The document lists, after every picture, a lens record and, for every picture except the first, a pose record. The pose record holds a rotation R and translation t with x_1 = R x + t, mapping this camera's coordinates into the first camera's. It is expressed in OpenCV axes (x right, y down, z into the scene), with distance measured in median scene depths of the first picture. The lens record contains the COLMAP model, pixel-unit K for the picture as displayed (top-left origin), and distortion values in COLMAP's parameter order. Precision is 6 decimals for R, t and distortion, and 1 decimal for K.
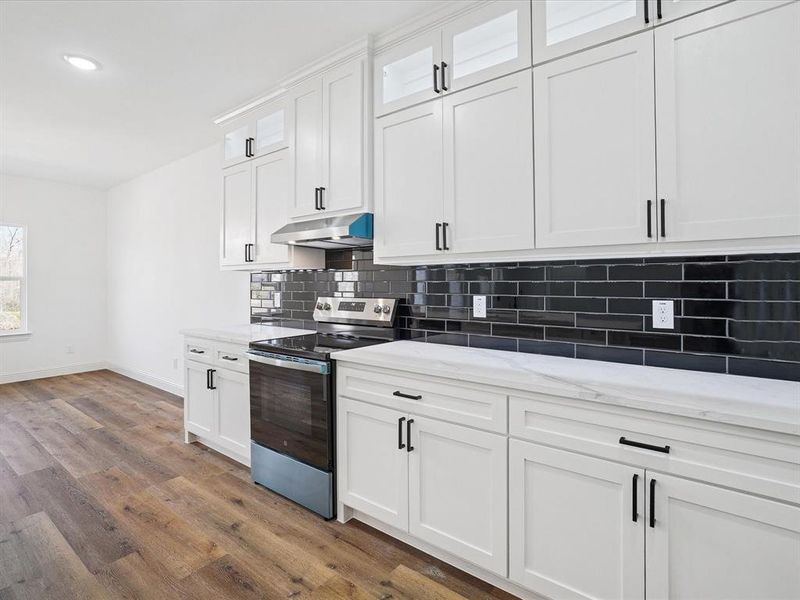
lens RADIAL K [[407.7, 0, 404.5], [0, 407.7, 276.6], [0, 0, 1]] dist [-0.020535, 0.002443]
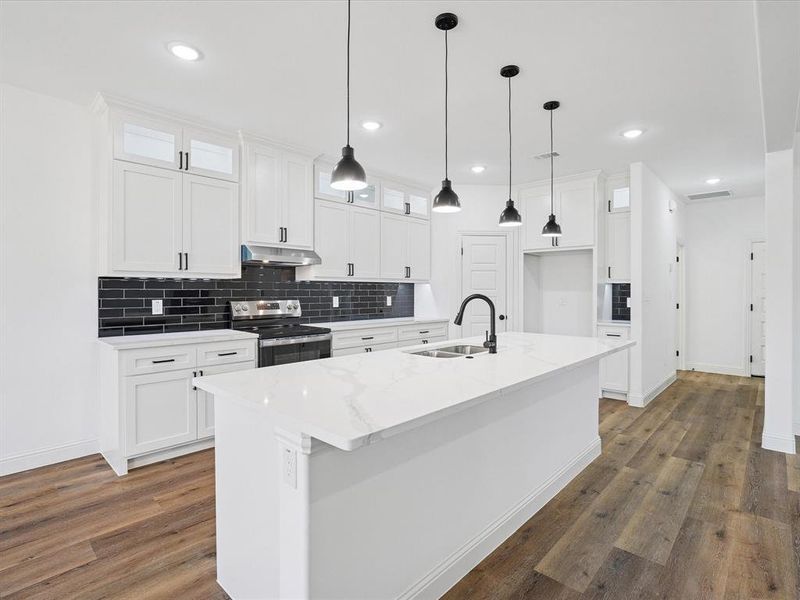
lens RADIAL K [[404.9, 0, 403.7], [0, 404.9, 295.7], [0, 0, 1]] dist [-0.016096, 0.000478]
pose [[0.095150, -0.008128, 0.995430, -2.020907], [-0.014805, 0.999845, 0.009579, 0.017795], [-0.995353, -0.015649, 0.095015, 0.496510]]
